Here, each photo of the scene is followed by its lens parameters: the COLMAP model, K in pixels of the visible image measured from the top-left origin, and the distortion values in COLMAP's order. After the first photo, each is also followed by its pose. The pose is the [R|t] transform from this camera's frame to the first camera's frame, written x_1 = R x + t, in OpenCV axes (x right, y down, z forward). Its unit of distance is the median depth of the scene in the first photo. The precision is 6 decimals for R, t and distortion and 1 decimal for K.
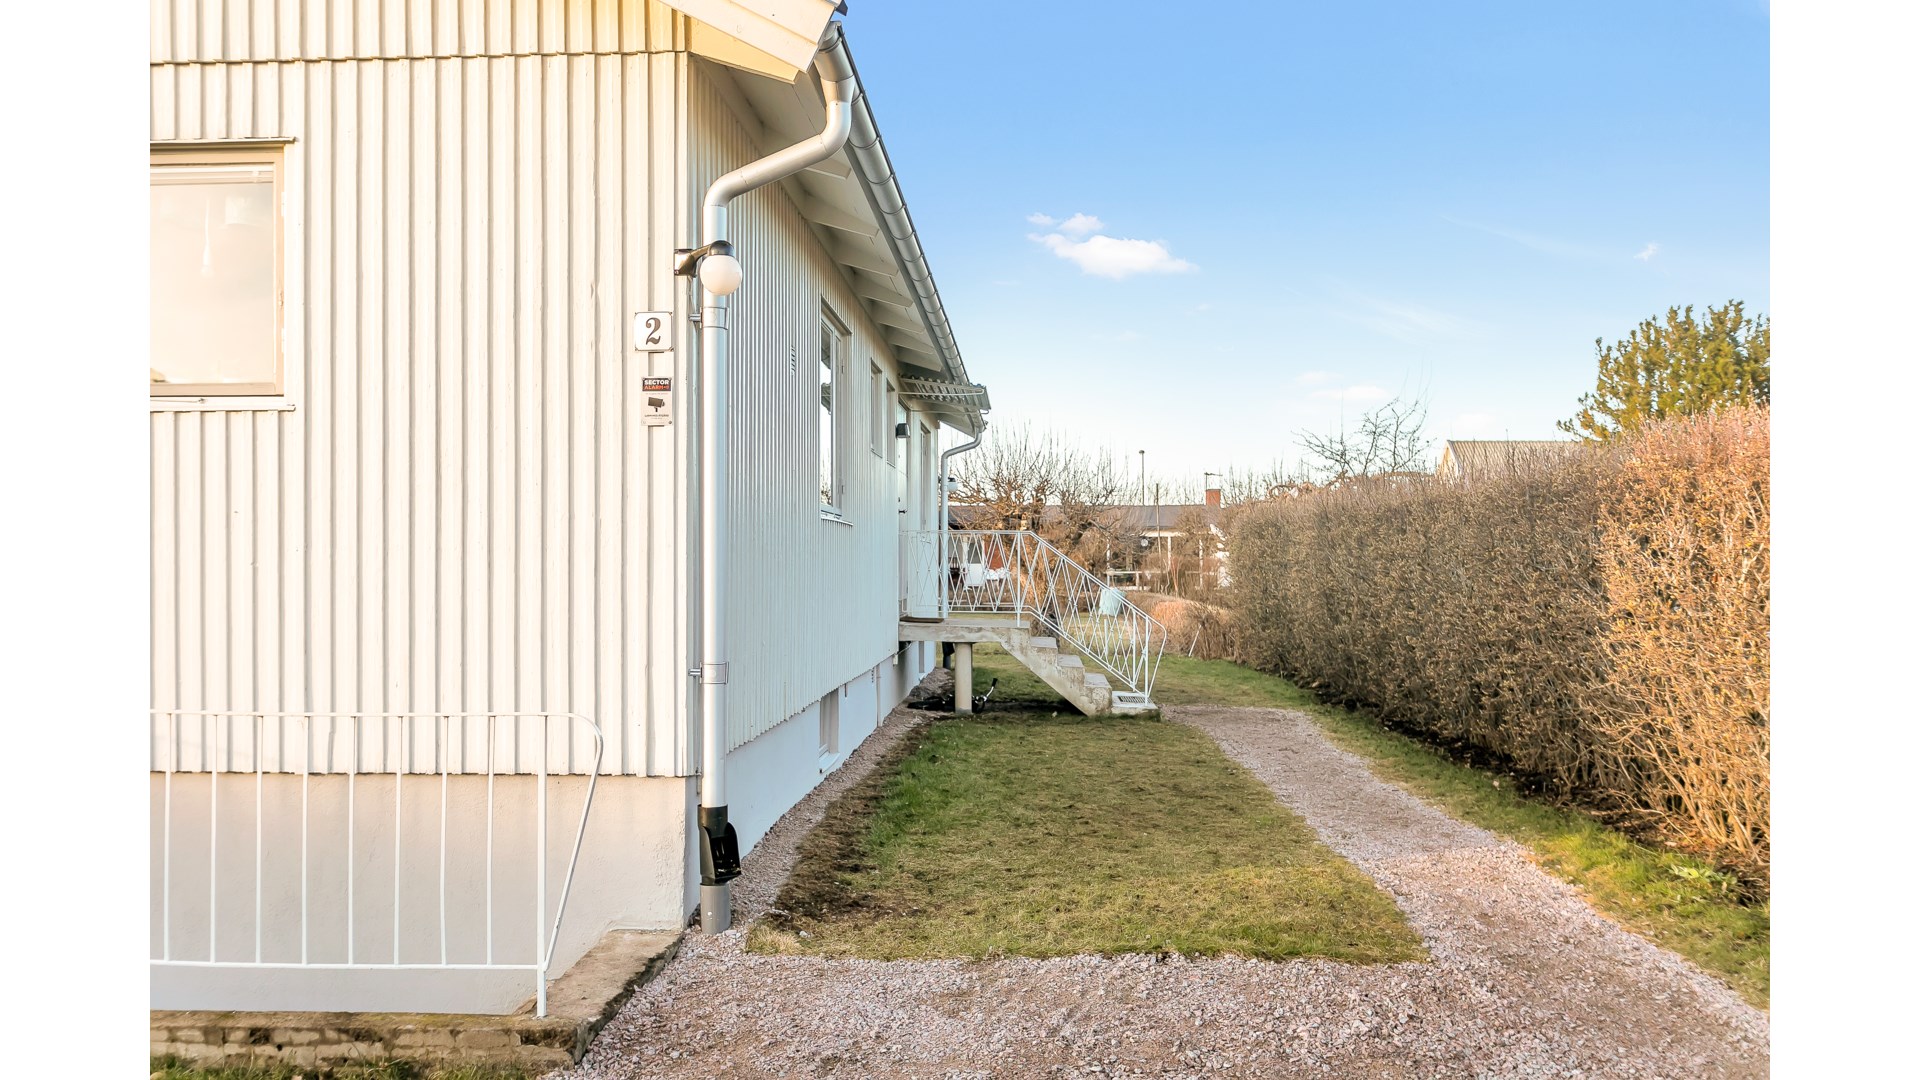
lens RADIAL K [[1479.1, 0, 950.7], [0, 1479.1, 554.1], [0, 0, 1]] dist [0.013347, 0.006334]
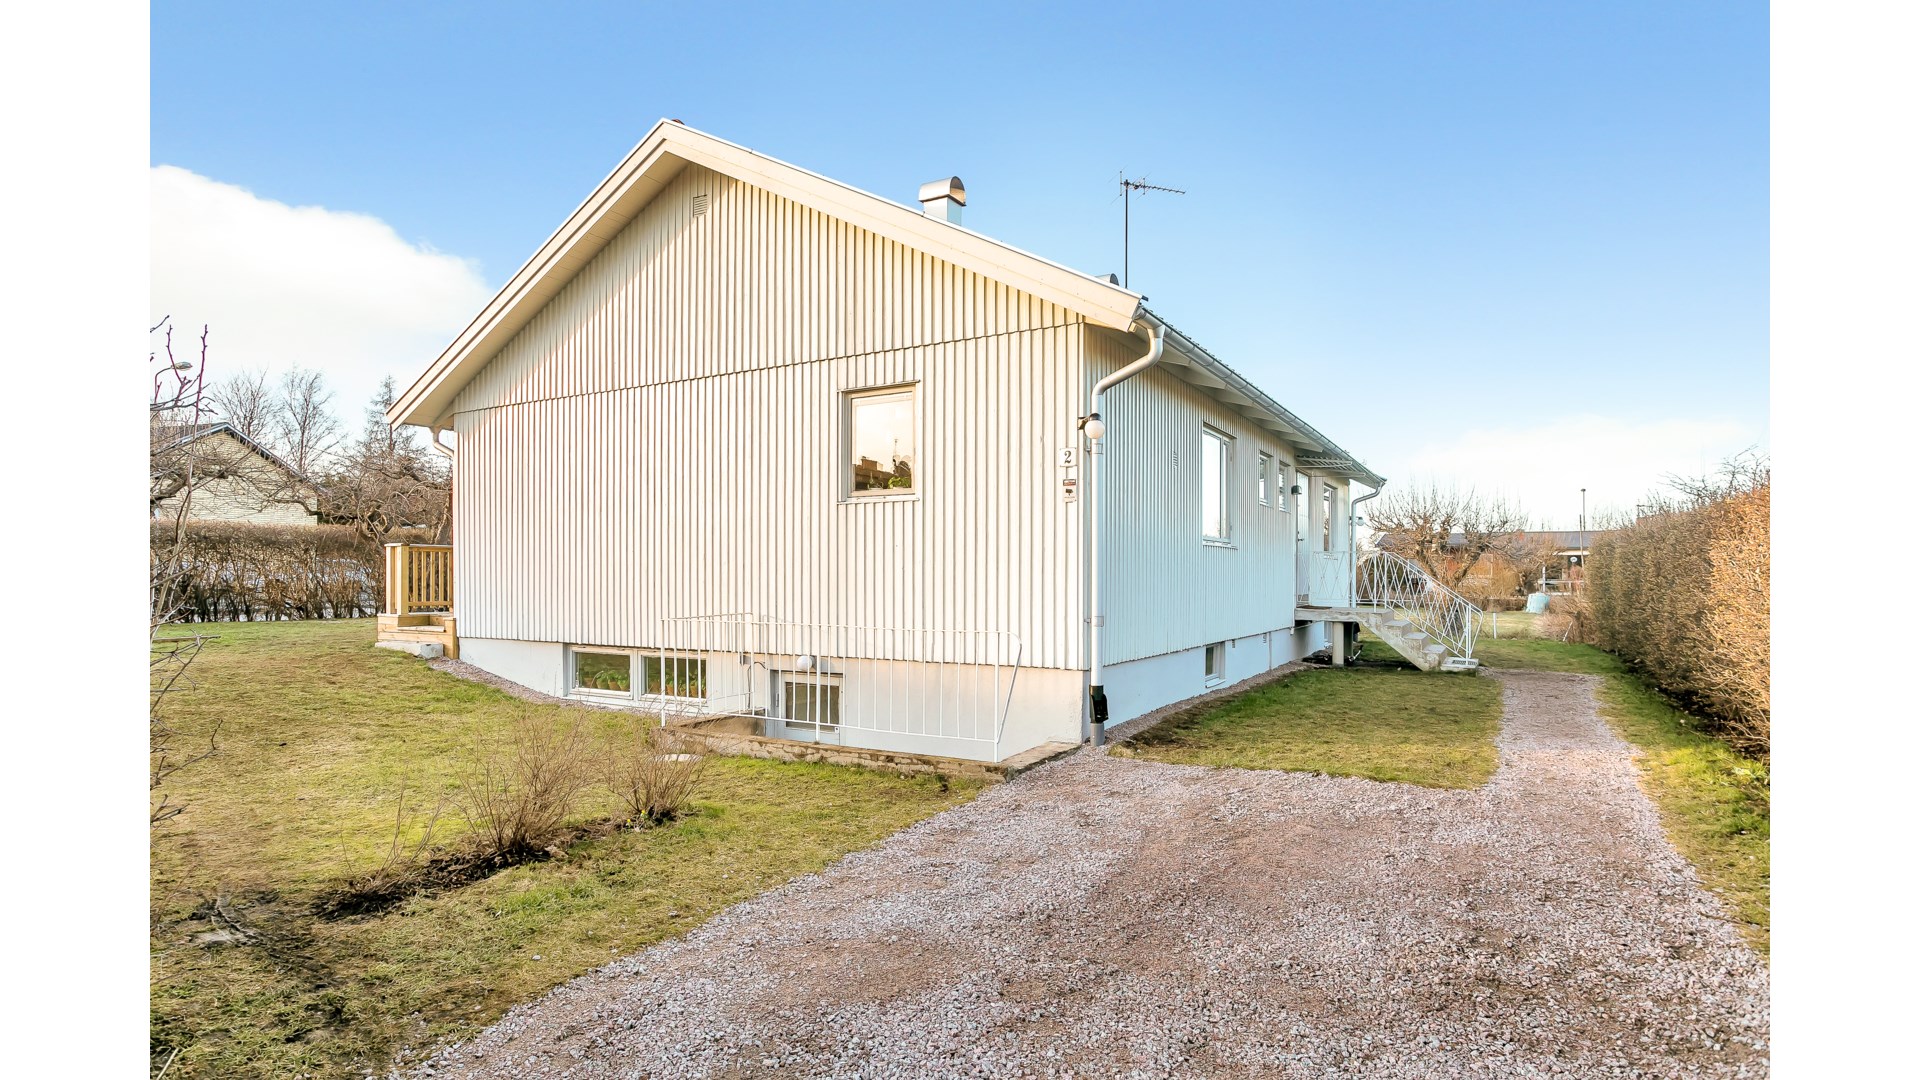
lens RADIAL K [[967.9, 0, 954.1], [0, 967.9, 553.0], [0, 0, 1]] dist [-0.000305, 0.002336]
pose [[0.895345, -0.009467, -0.445273, 0.260454], [0.001926, 0.999847, -0.017385, 0.008728], [0.445369, 0.014708, 0.895226, -0.293608]]
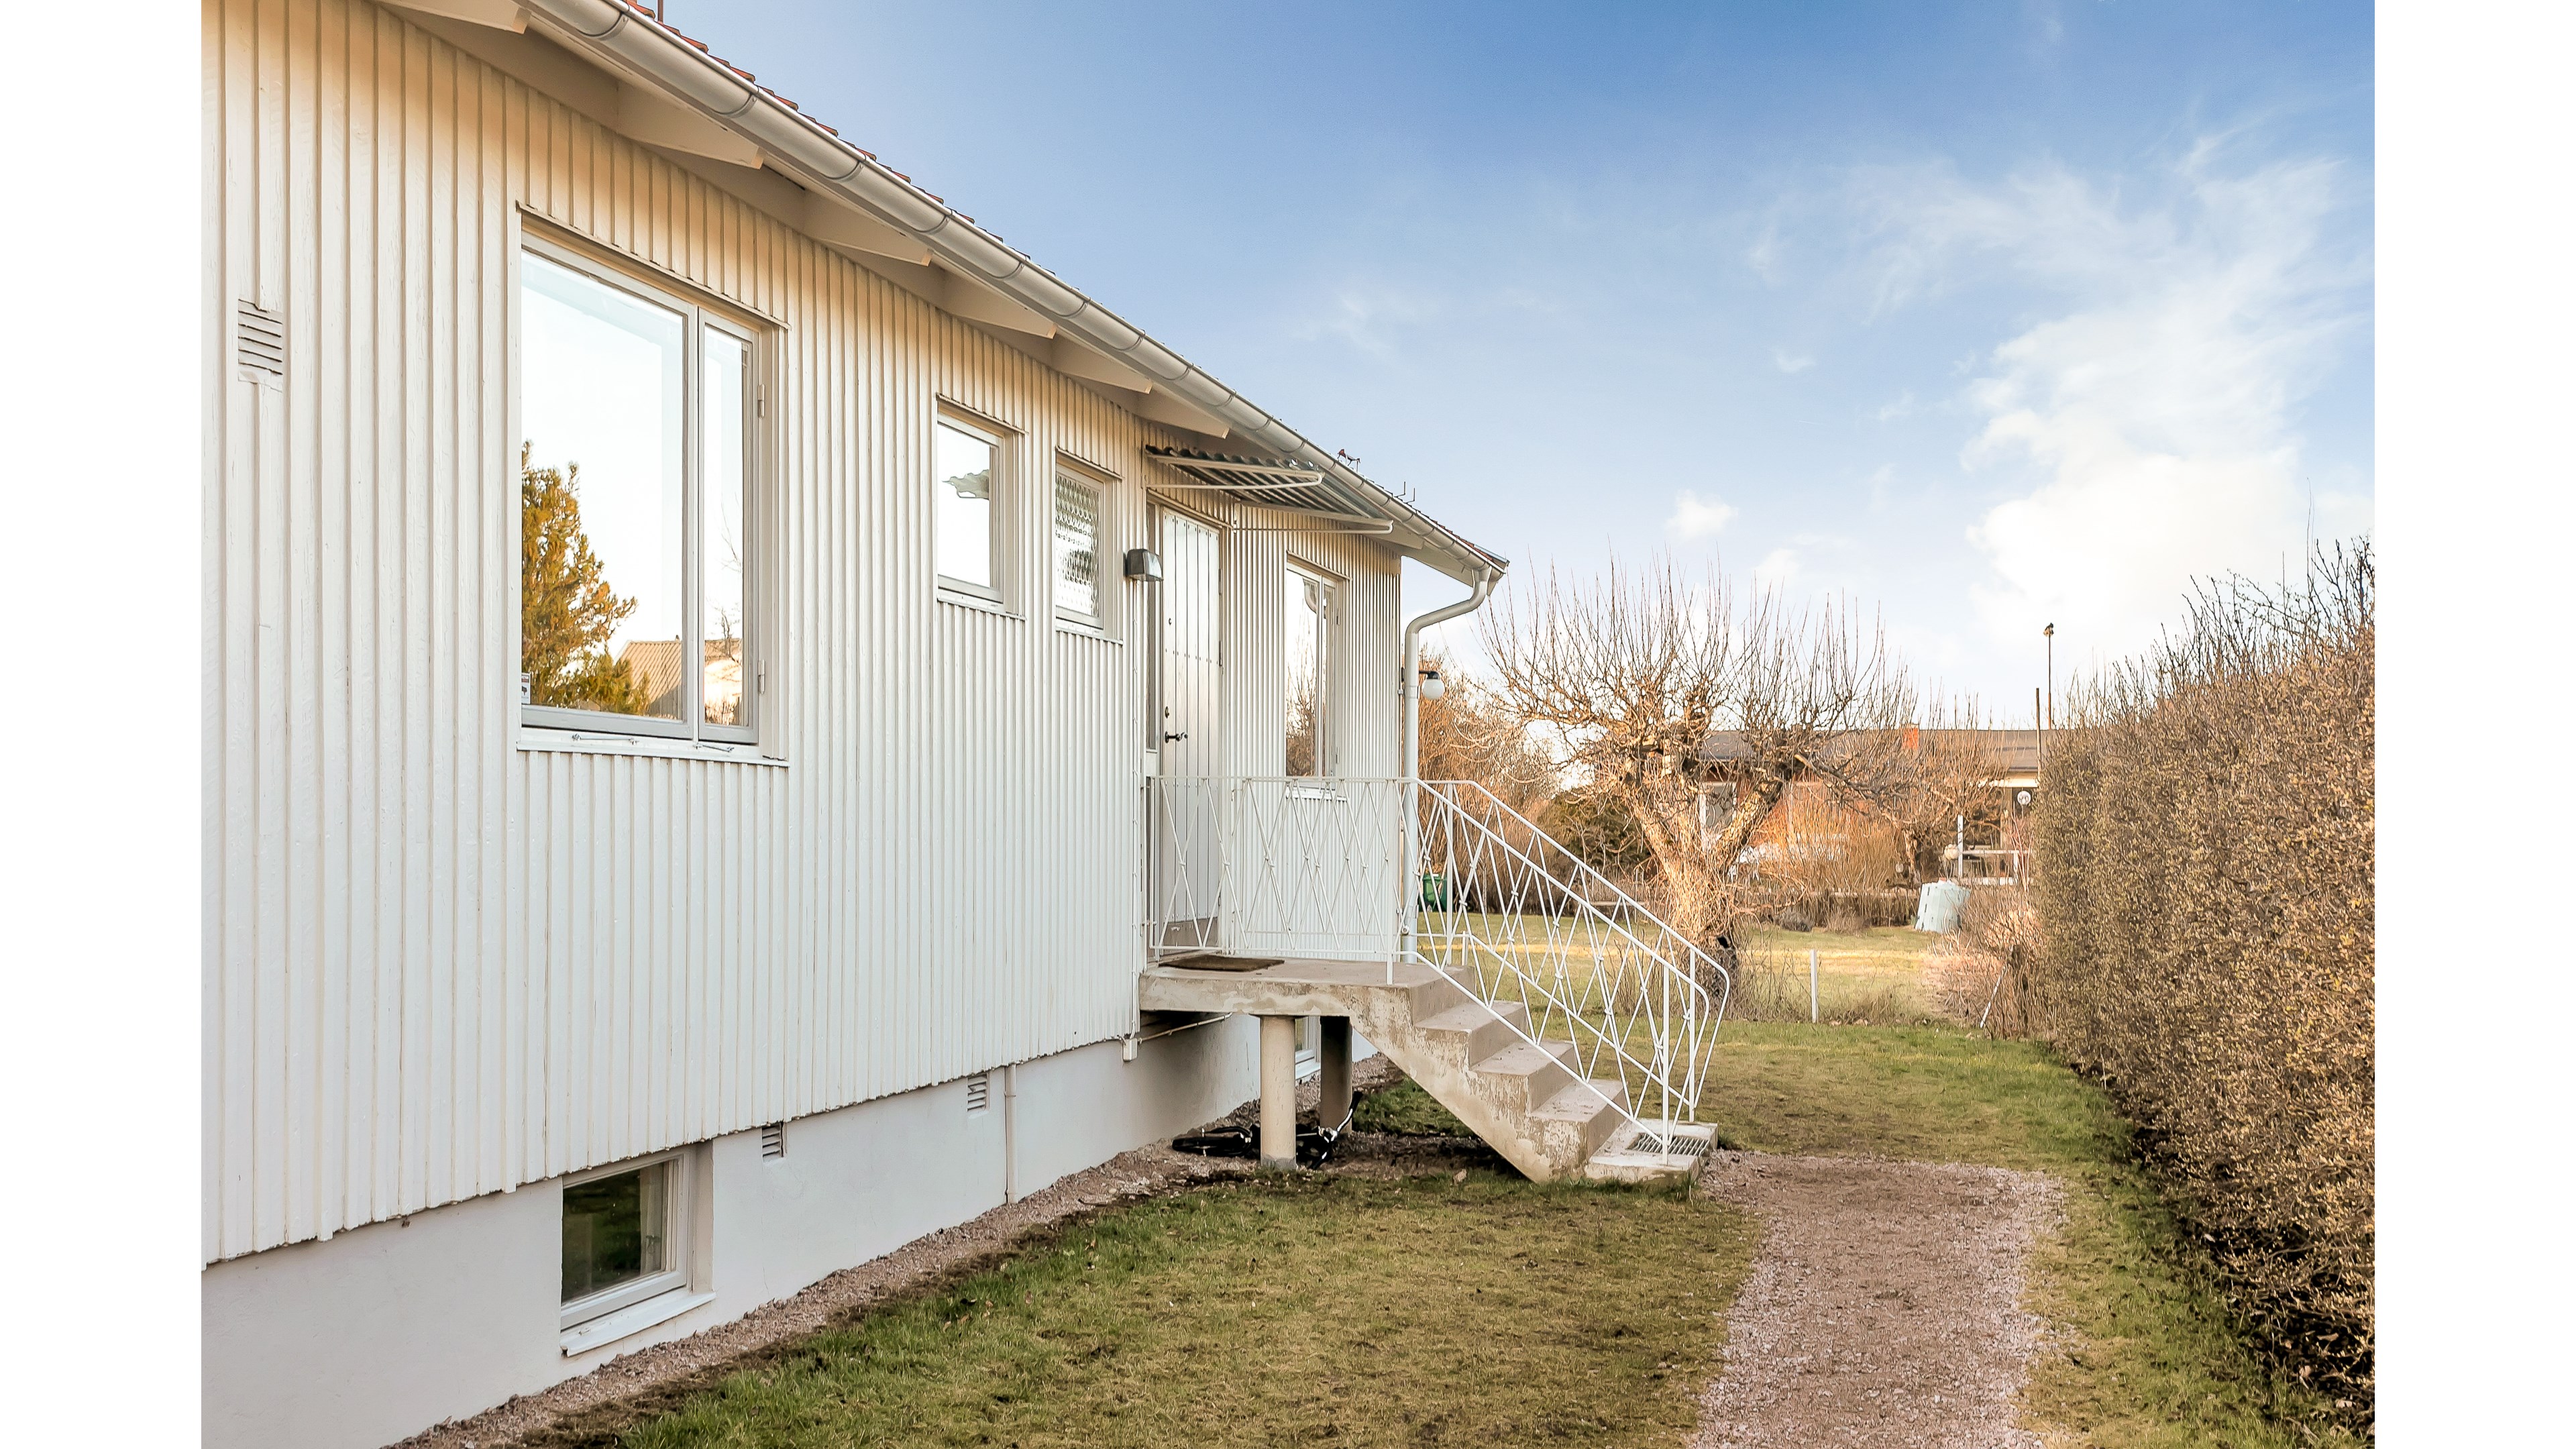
lens RADIAL K [[2528.5, 0, 1281.4], [0, 2528.5, 745.8], [0, 0, 1]] dist [0.017042, 0.000000]
pose [[0.983743, -0.003675, -0.179545, 0.389203], [-0.001280, 0.999622, -0.027474, -0.009367], [0.179578, 0.027258, 0.983366, 0.528410]]
